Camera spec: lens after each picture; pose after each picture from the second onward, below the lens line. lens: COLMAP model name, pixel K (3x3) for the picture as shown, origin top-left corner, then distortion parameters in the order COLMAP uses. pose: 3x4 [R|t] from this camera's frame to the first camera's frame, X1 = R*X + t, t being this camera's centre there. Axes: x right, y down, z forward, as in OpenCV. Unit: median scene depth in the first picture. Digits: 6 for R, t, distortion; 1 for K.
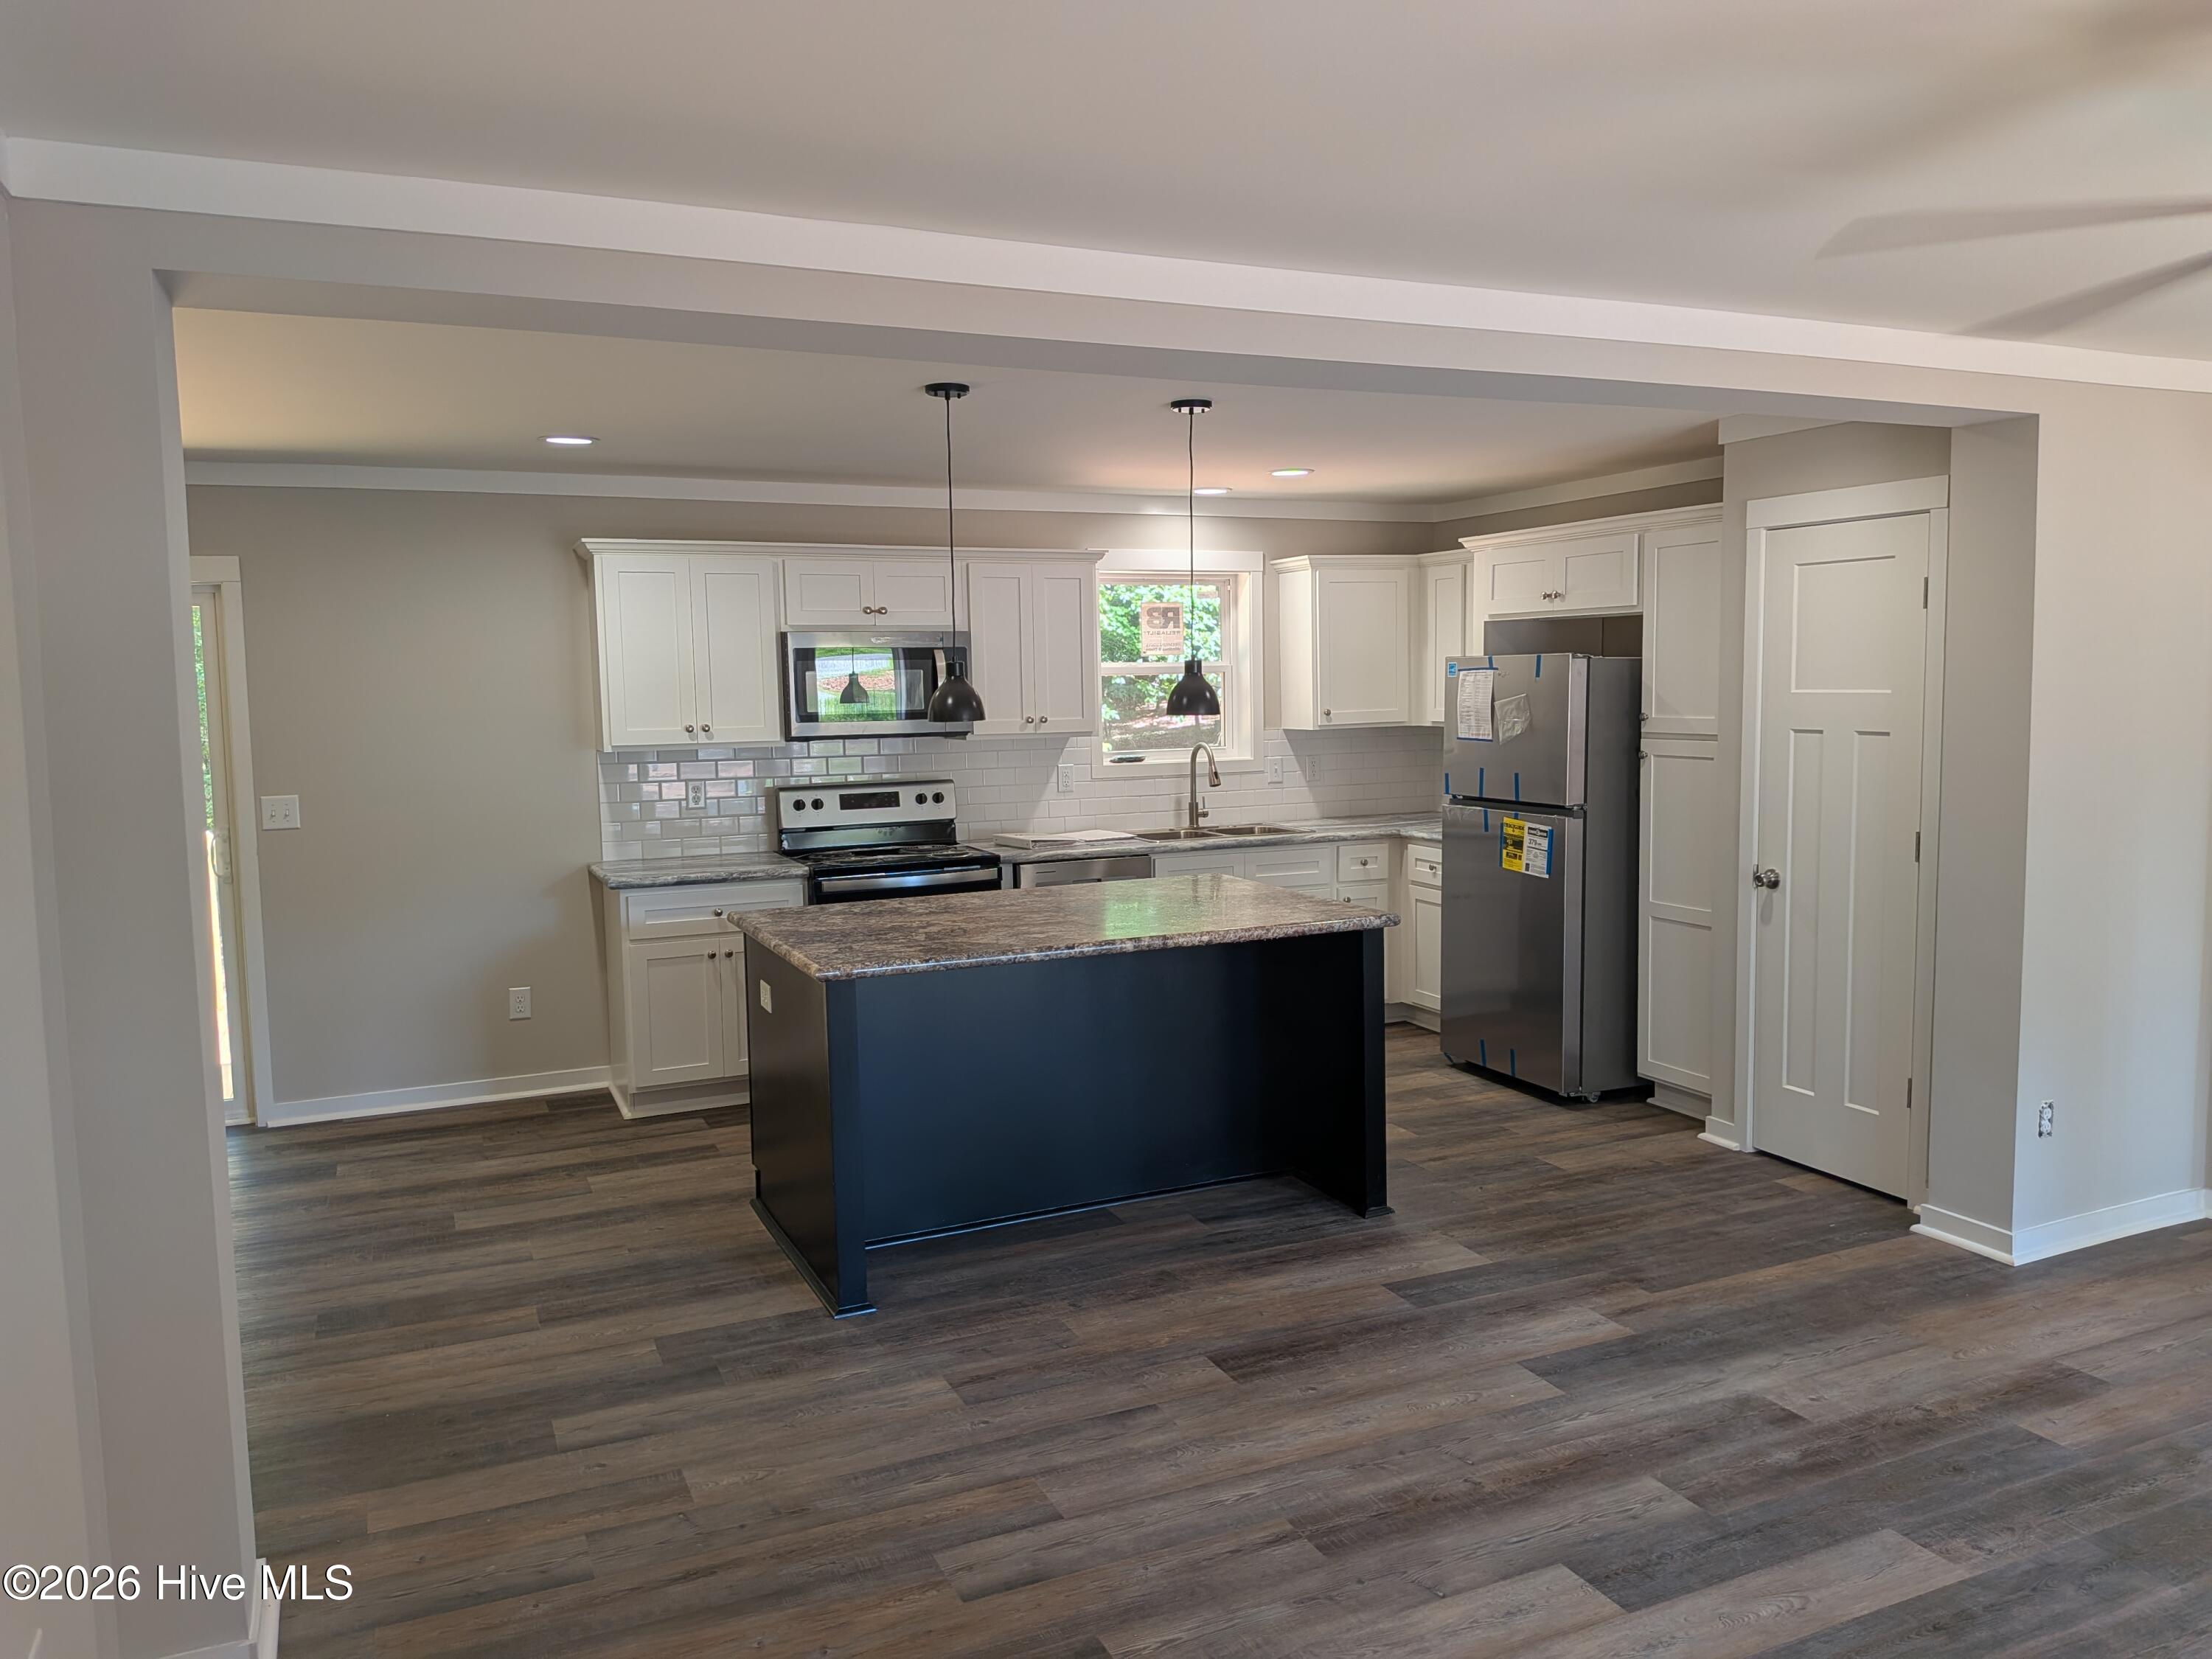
lens RADIAL K [[1616.2, 0, 1106.0], [0, 1616.2, 829.5], [0, 0, 1]] dist [0.064985, -0.118387]
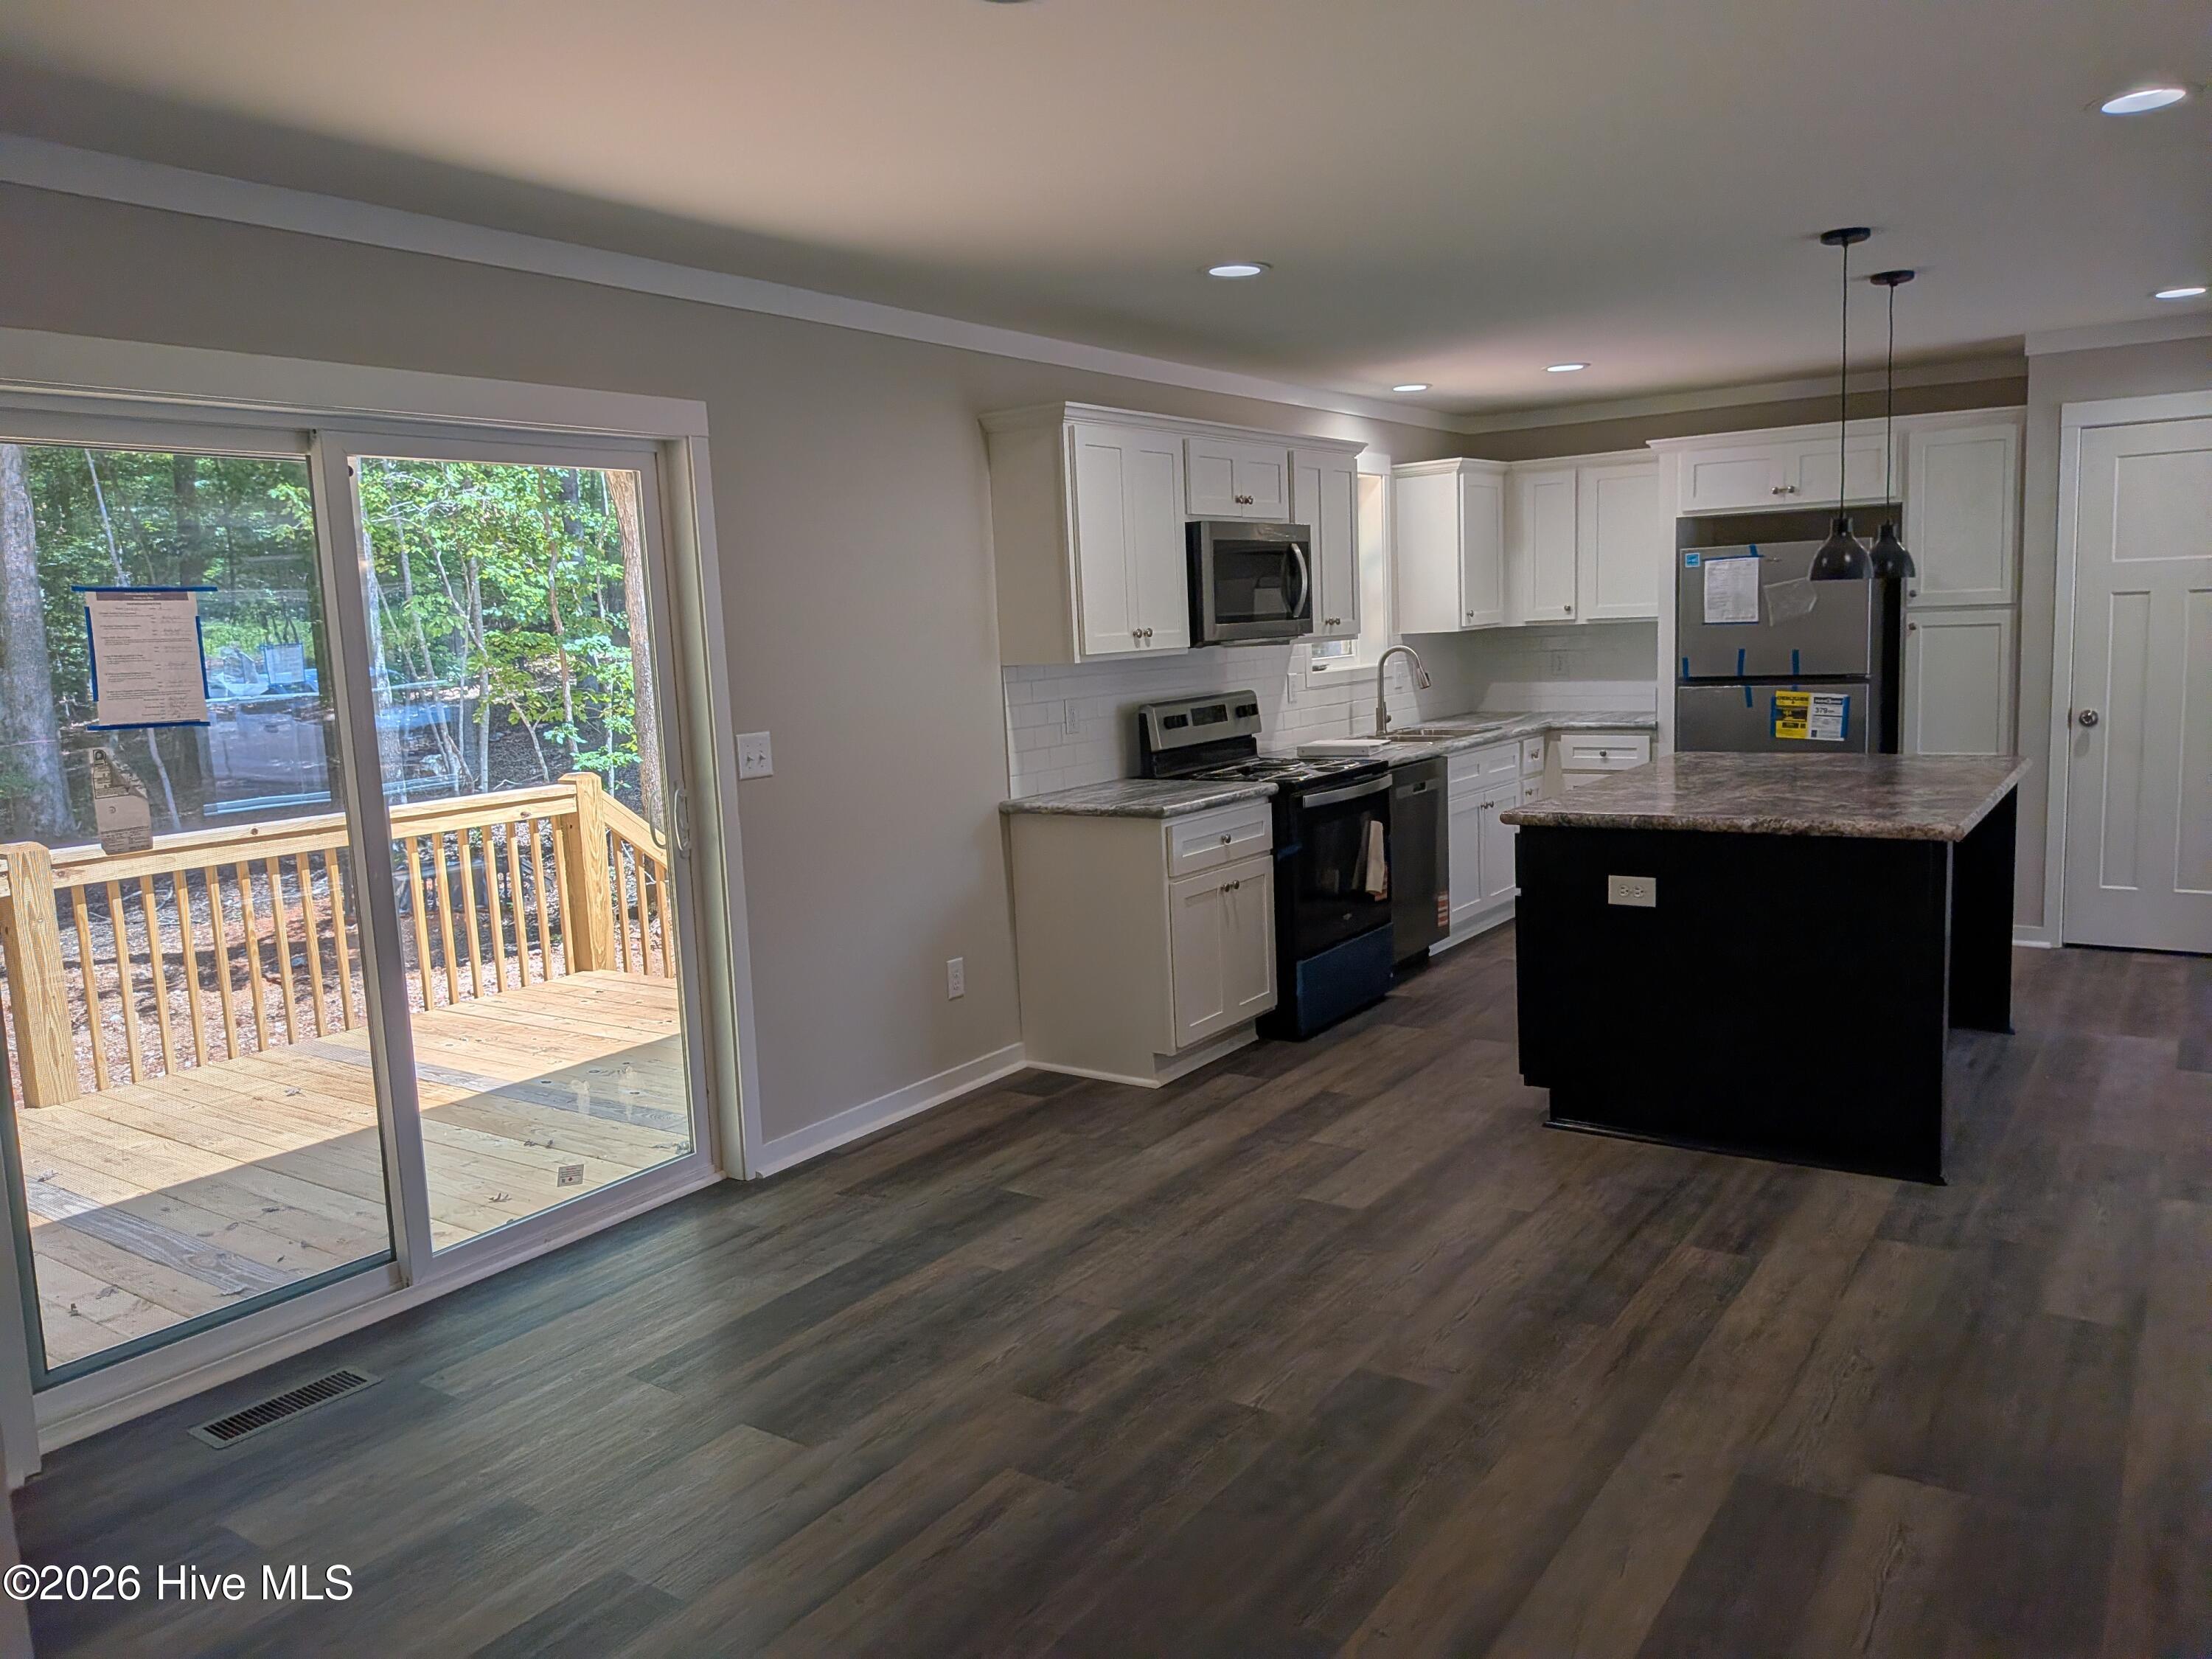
lens RADIAL K [[1616.2, 0, 1106.0], [0, 1616.2, 829.5], [0, 0, 1]] dist [0.064985, -0.118387]
pose [[0.866113, -0.087708, 0.492094, -0.754444], [0.078100, 0.996139, 0.040085, 0.006396], [-0.493710, 0.003714, 0.869619, 0.281350]]
